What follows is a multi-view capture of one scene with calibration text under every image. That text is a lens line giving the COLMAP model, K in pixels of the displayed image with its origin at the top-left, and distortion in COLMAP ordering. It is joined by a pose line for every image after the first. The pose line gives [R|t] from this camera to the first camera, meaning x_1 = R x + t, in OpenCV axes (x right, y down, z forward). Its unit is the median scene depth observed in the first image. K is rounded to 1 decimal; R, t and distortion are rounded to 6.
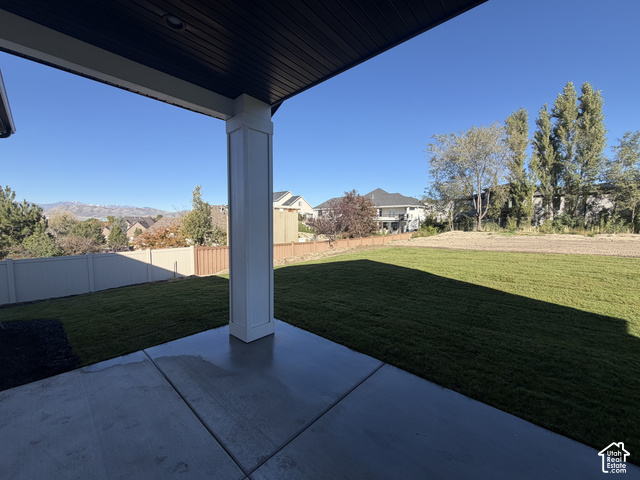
lens RADIAL K [[253.6, 0, 319.4], [0, 253.6, 241.0], [0, 0, 1]] dist [0.001080, 0.000029]
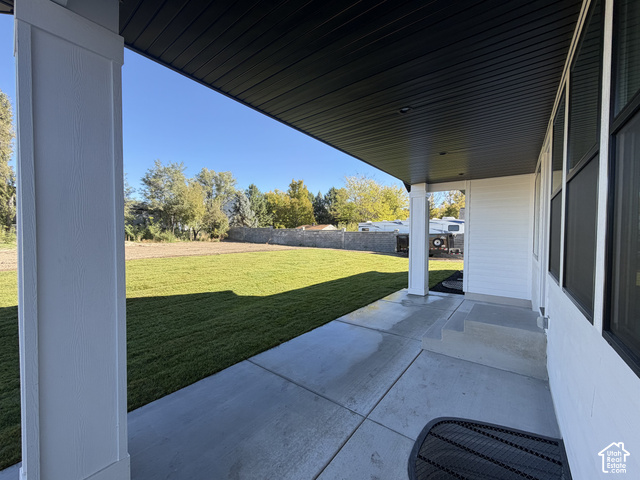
lens RADIAL K [[253.6, 0, 316.7], [0, 253.6, 238.6], [0, 0, 1]] dist [0.001080, 0.000029]
pose [[-0.063852, -0.020955, 0.997739, -0.163300], [0.060032, 0.997888, 0.024800, -0.016298], [-0.996152, 0.061480, -0.062460, 0.124892]]
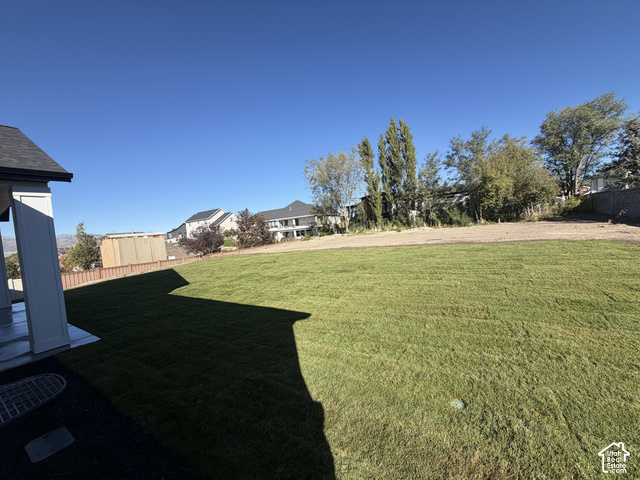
lens RADIAL K [[253.6, 0, 320.5], [0, 253.6, 243.9], [0, 0, 1]] dist [0.001080, 0.000029]
pose [[0.985428, -0.104699, 0.134052, 0.586107], [0.107088, 0.994192, -0.010720, 0.024592], [-0.132151, 0.024919, 0.990916, -0.430223]]
